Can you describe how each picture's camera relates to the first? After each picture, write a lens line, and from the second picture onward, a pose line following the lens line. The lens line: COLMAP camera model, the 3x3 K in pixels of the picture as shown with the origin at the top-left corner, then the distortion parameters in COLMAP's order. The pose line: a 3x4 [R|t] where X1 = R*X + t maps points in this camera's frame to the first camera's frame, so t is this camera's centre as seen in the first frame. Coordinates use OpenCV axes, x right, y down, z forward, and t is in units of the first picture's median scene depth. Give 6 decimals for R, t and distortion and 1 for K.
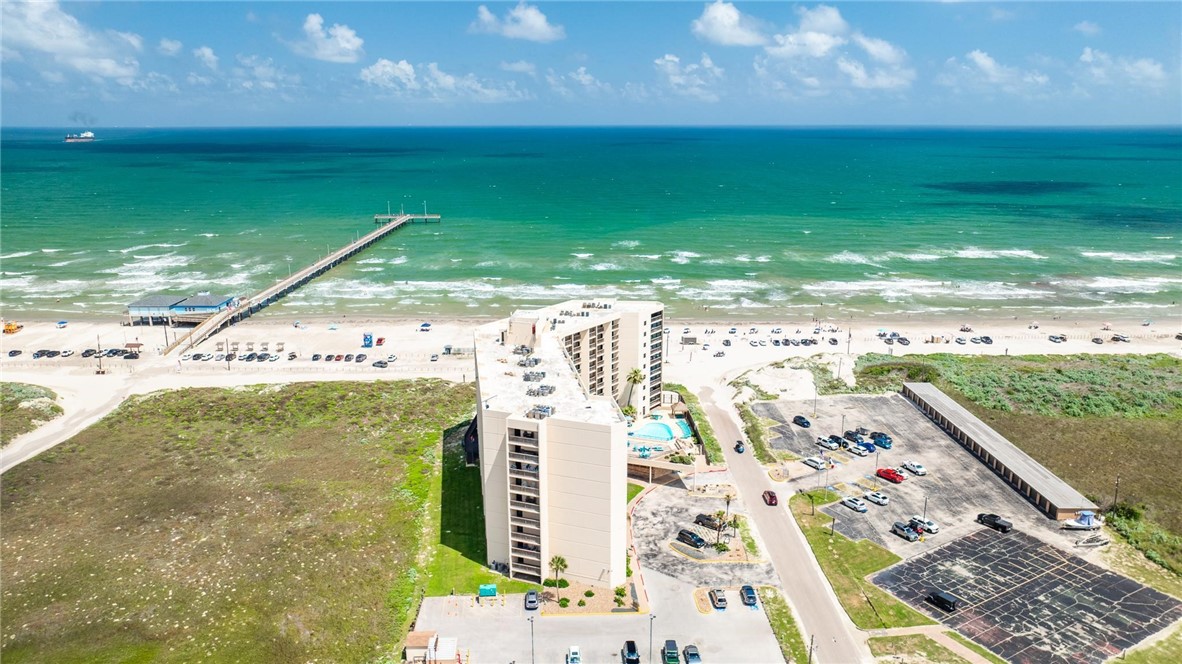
lens RADIAL K [[802.2, 0, 591.8], [0, 802.2, 445.1], [0, 0, 1]] dist [-0.006870, 0.002627]
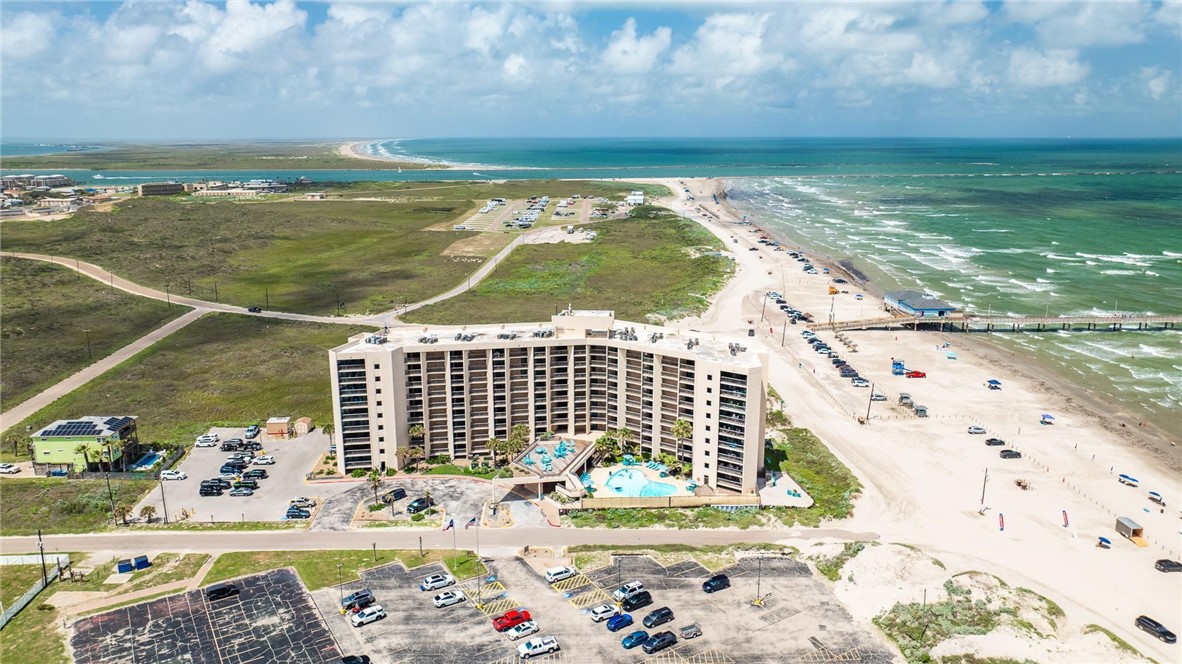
lens RADIAL K [[829.6, 0, 591.0], [0, 829.6, 332.0], [0, 0, 1]] dist [-0.008344, 0.000855]
pose [[0.011925, 0.232851, -0.972439, 0.807969], [-0.371496, 0.903932, 0.211891, -0.298331], [0.928358, 0.358731, 0.097283, 0.693633]]
